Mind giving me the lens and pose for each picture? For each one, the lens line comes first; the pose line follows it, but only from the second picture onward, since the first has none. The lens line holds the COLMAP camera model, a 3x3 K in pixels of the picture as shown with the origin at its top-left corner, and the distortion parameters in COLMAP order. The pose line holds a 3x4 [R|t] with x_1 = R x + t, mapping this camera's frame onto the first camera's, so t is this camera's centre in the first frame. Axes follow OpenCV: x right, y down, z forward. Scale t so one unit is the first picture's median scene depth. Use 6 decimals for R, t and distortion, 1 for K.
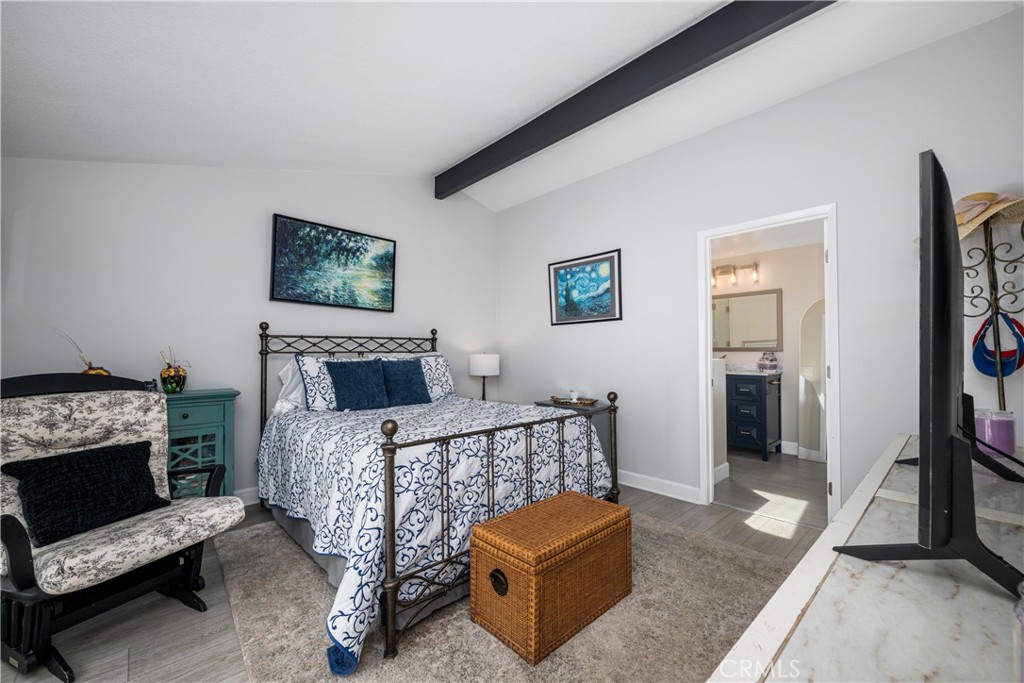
lens RADIAL K [[413.4, 0, 508.9], [0, 413.4, 349.1], [0, 0, 1]] dist [-0.003011, 0.000541]
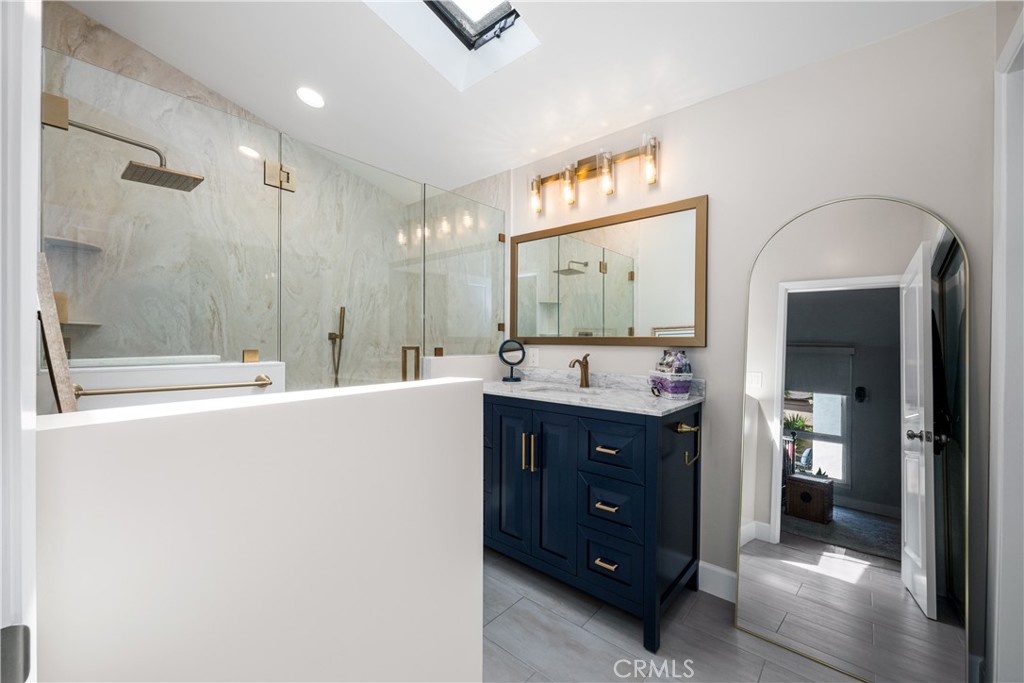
lens RADIAL K [[413.4, 0, 513.6], [0, 413.4, 339.0], [0, 0, 1]] dist [-0.003011, 0.000541]
pose [[0.993269, 0.020321, 0.114035, 0.445778], [-0.021235, 0.999751, 0.006803, -0.003028], [-0.113869, -0.009179, 0.993453, 0.643056]]
